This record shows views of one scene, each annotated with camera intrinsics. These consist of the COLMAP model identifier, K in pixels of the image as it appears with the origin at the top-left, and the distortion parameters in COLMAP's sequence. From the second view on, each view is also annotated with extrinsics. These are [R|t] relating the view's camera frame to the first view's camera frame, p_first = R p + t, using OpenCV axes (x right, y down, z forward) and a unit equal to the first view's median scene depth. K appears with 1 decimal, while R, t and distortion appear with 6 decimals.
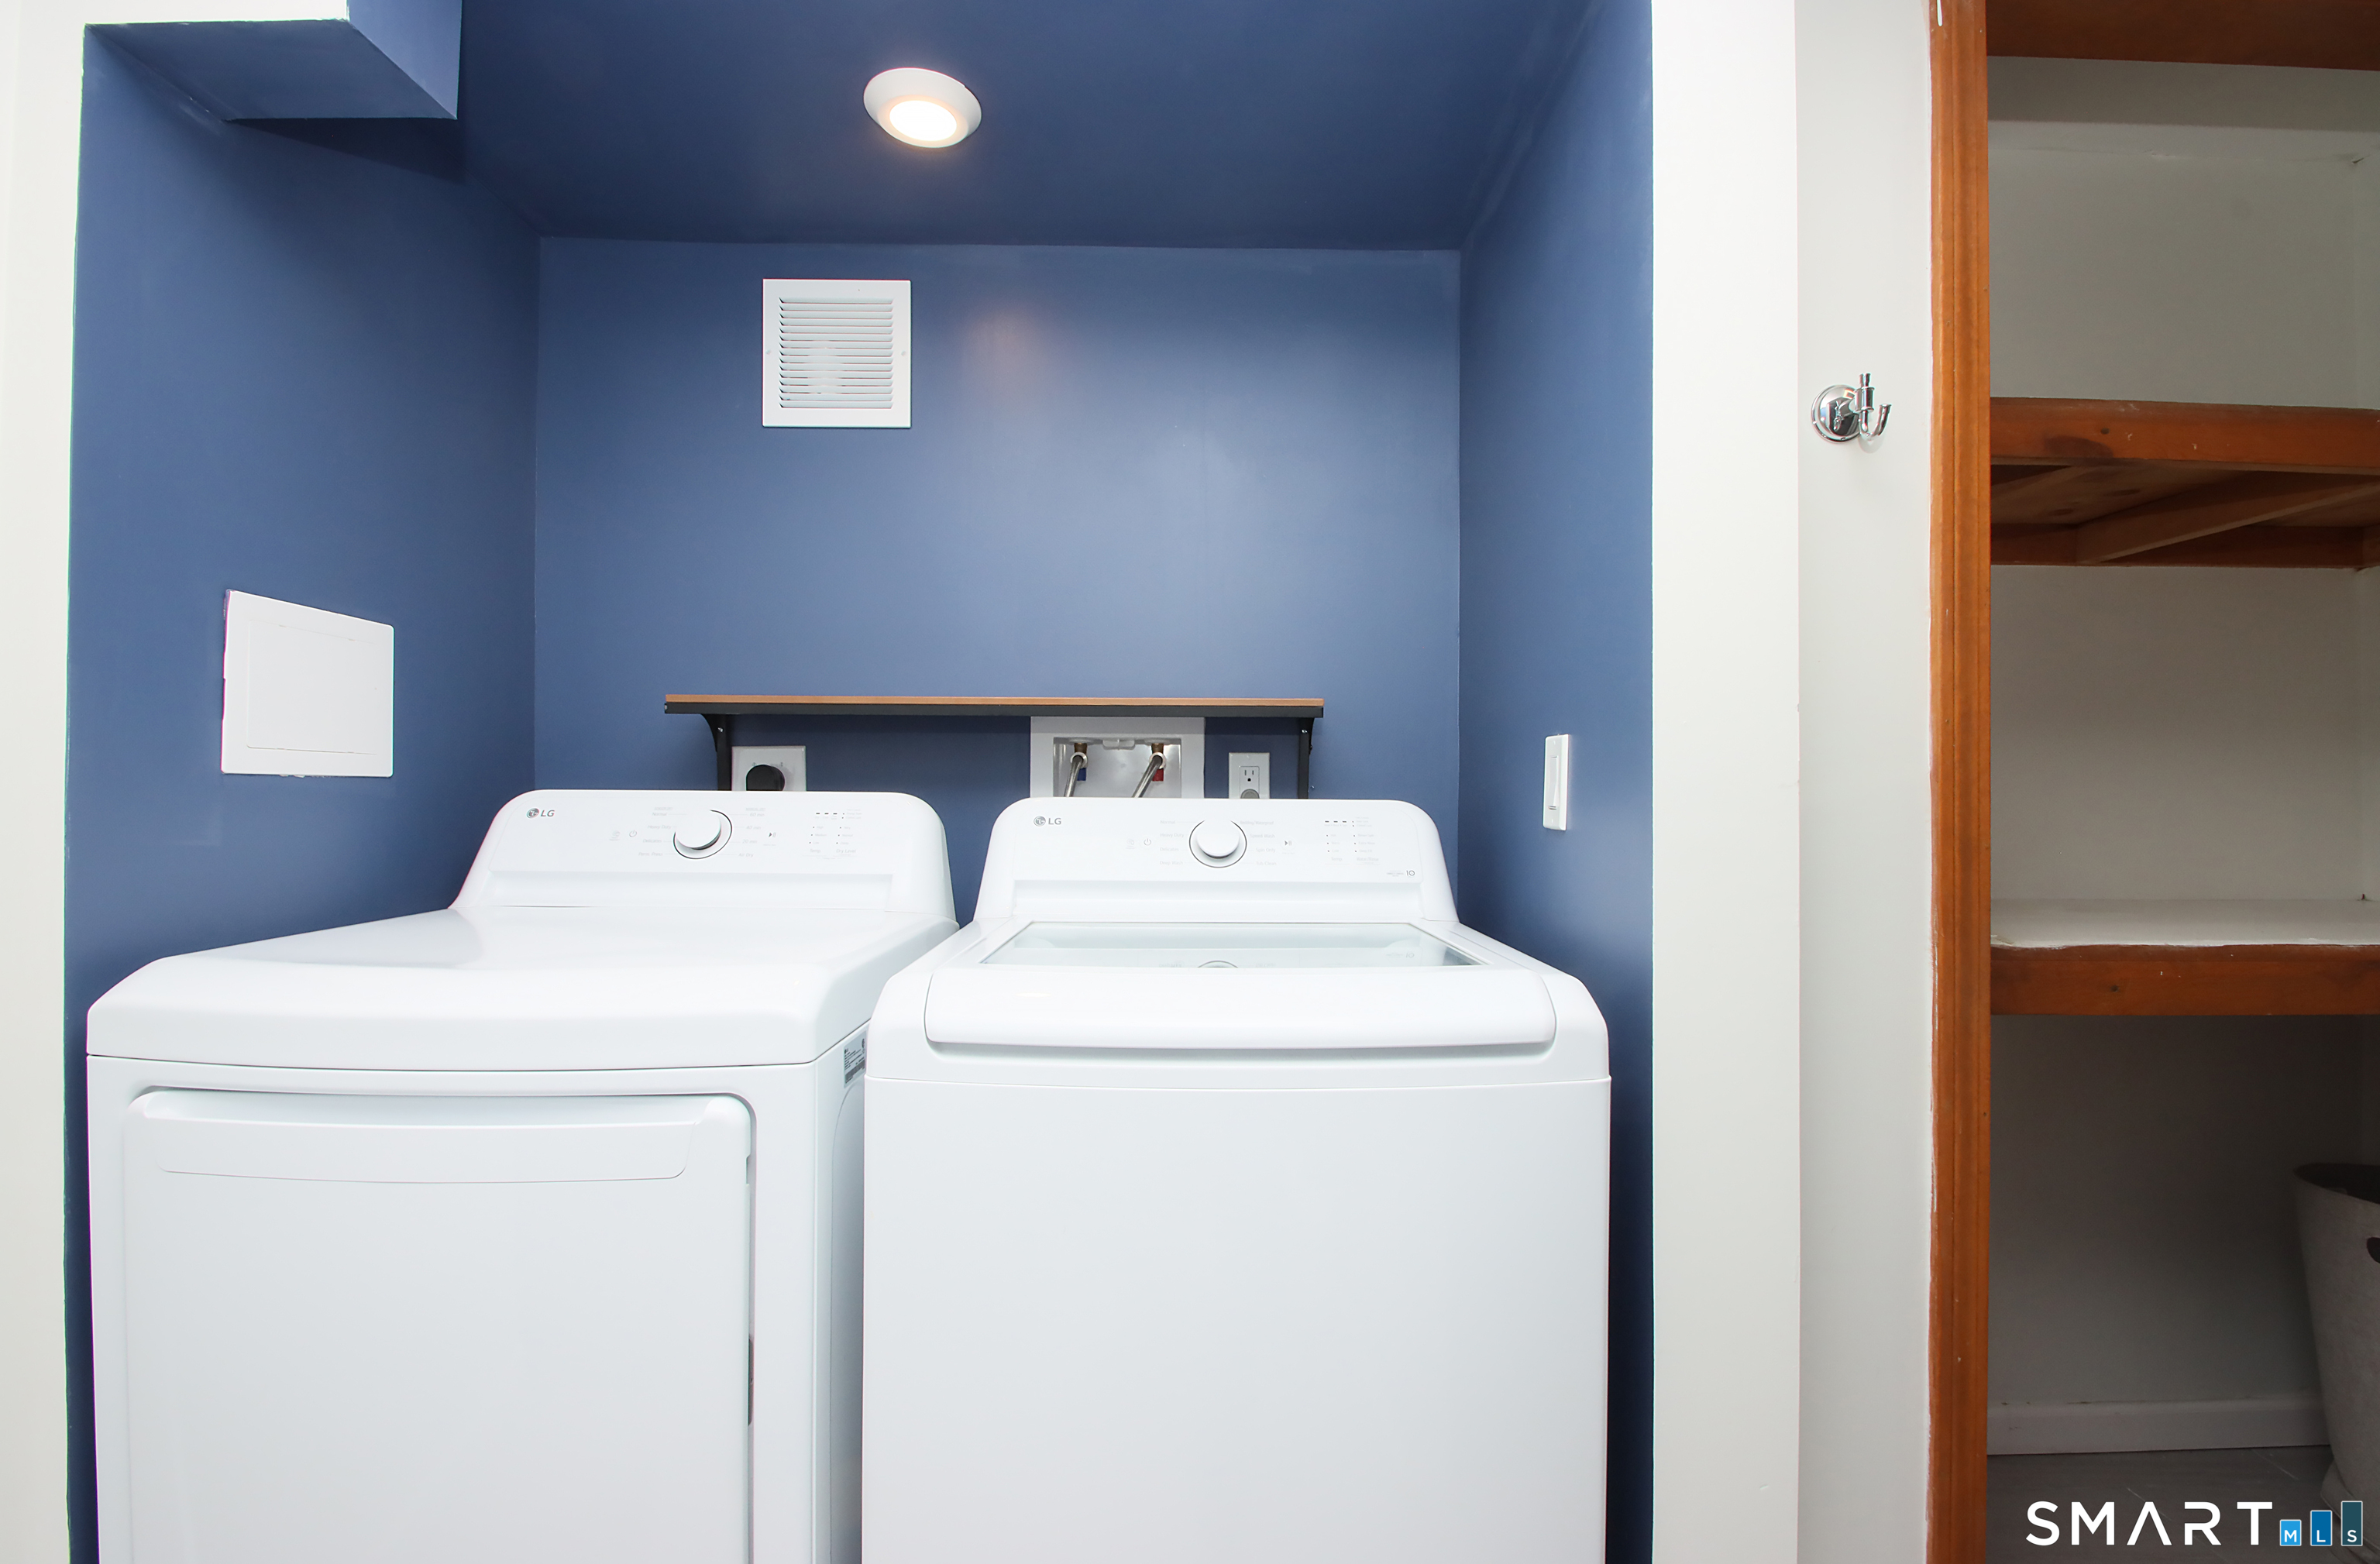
lens RADIAL K [[1086.9, 0, 1195.6], [0, 1086.9, 789.7], [0, 0, 1]] dist [0.001441, -0.015600]
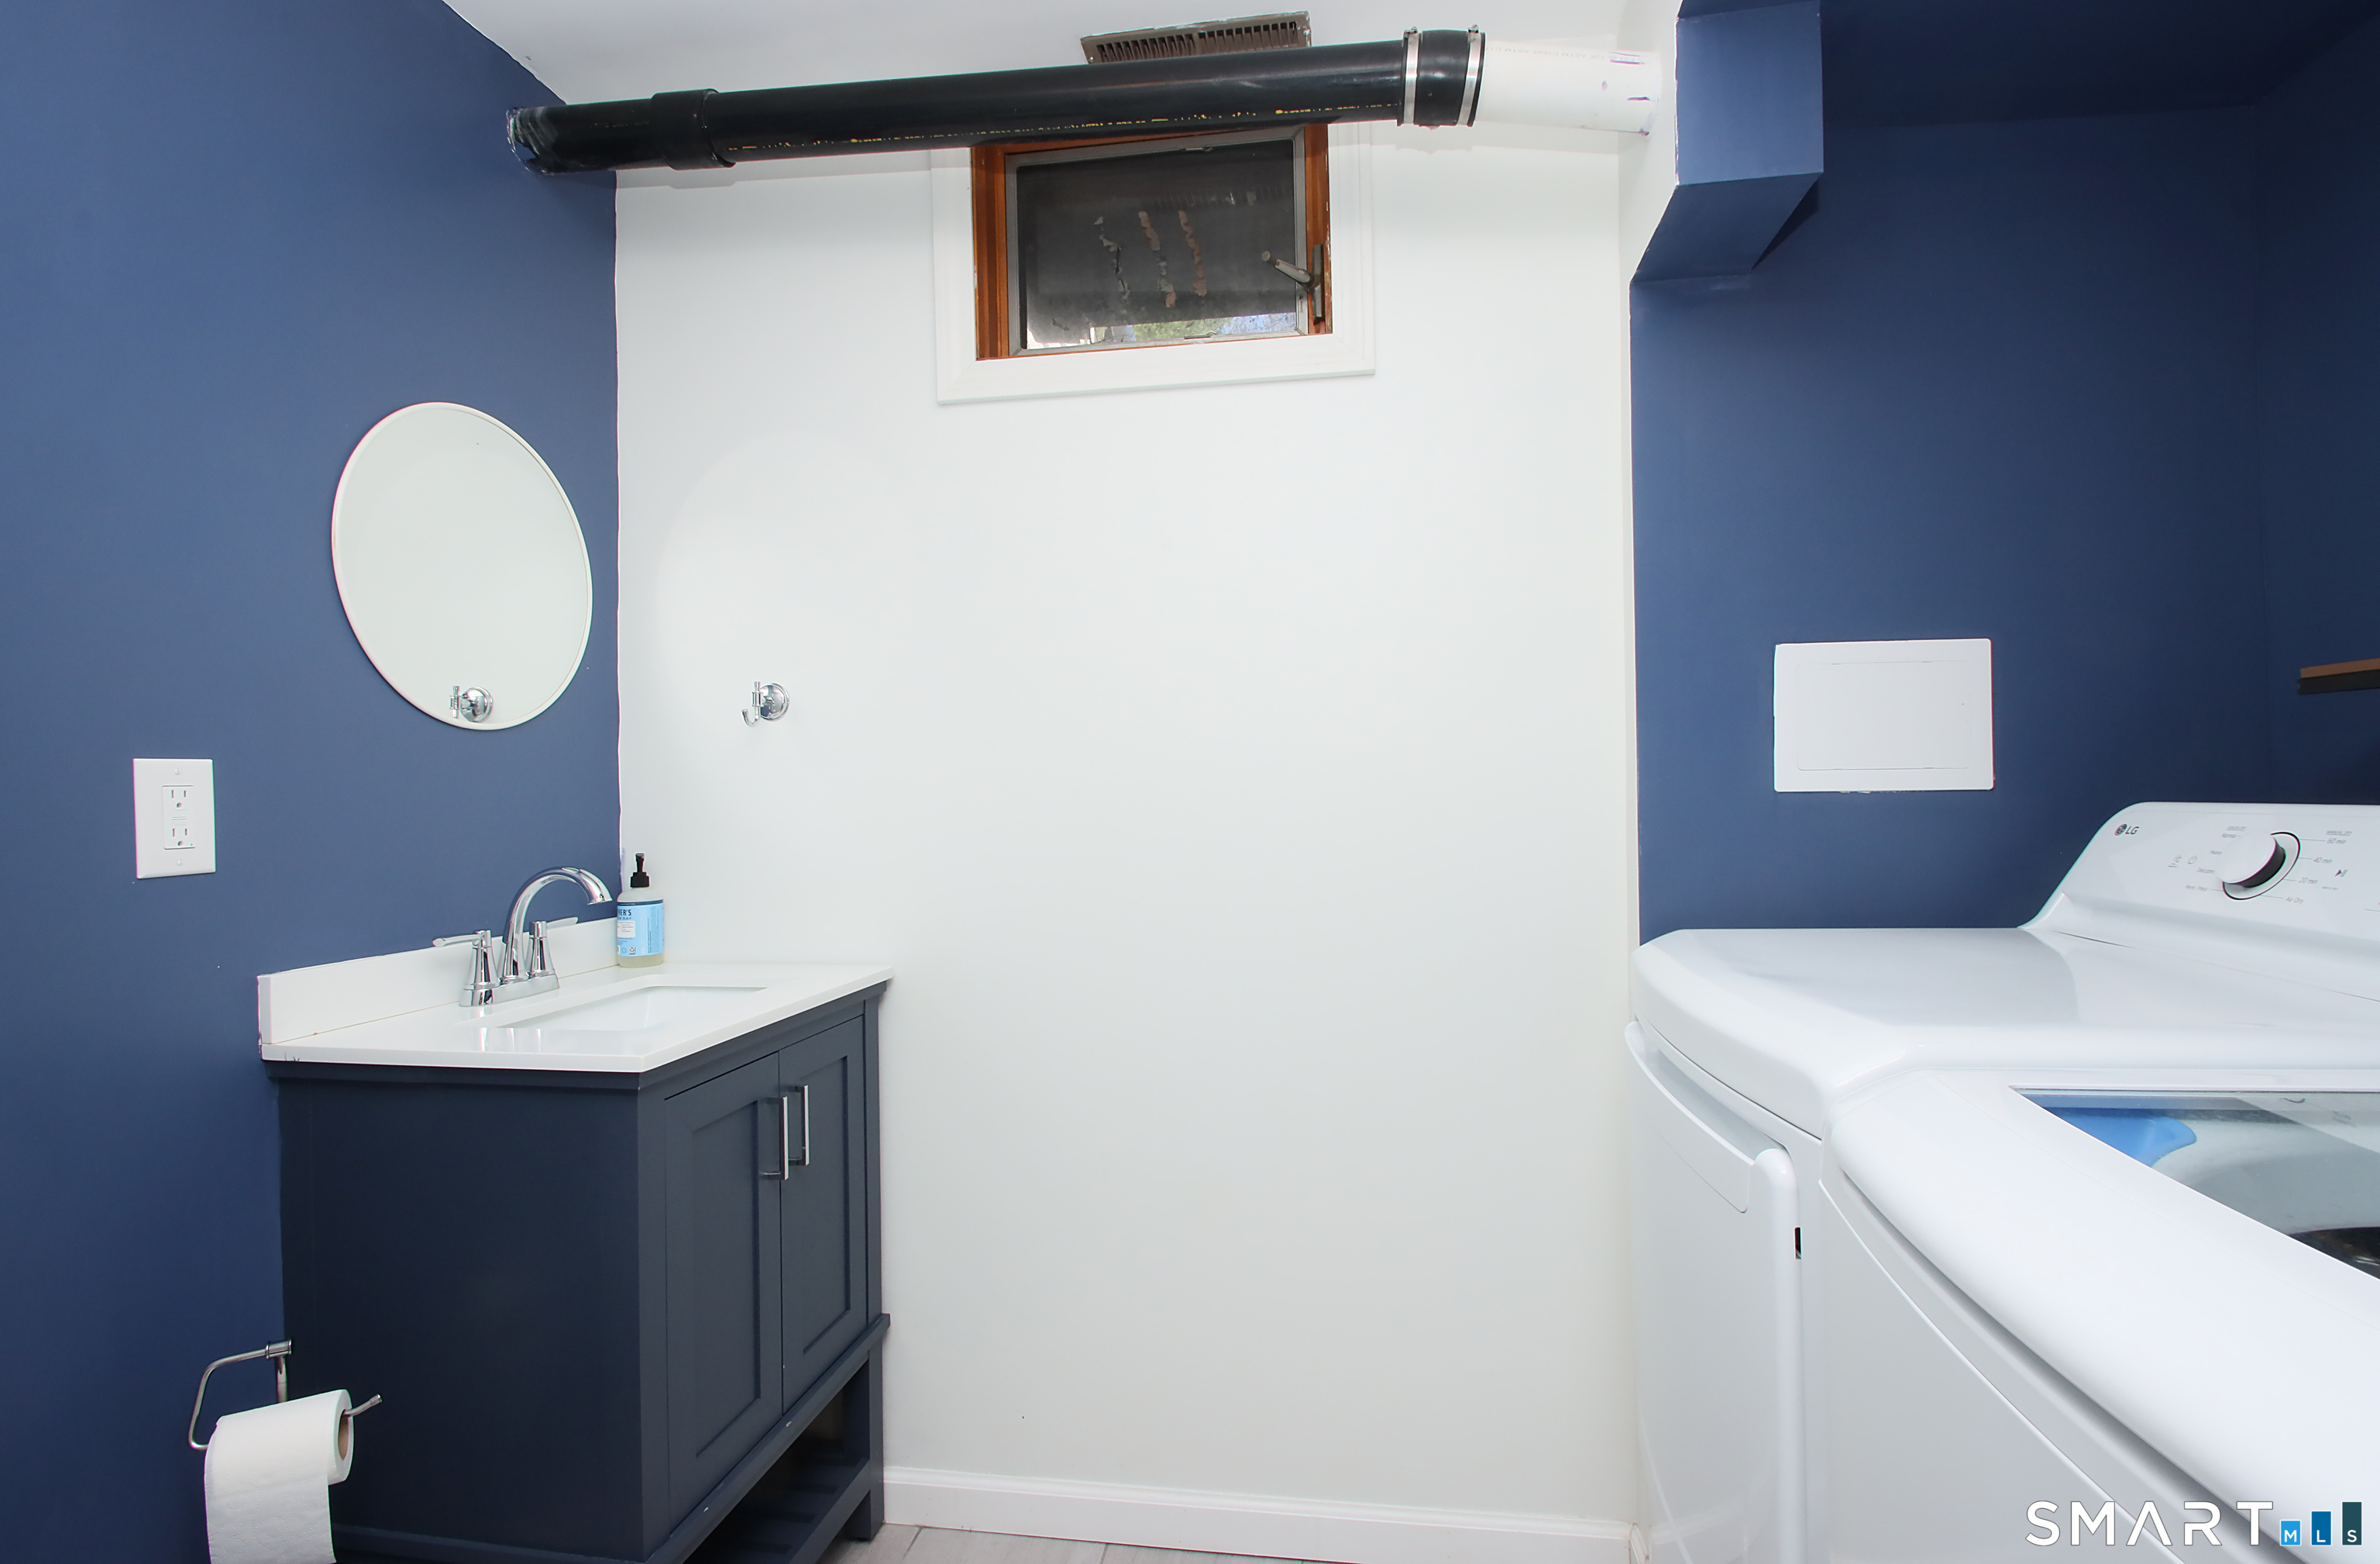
lens RADIAL K [[1086.9, 0, 1195.6], [0, 1086.9, 789.7], [0, 0, 1]] dist [0.001441, -0.015600]
pose [[-0.166851, -0.009175, -0.985939, 0.367281], [0.012268, 0.999860, -0.011381, -0.009879], [0.985906, -0.013994, -0.166715, 0.450362]]
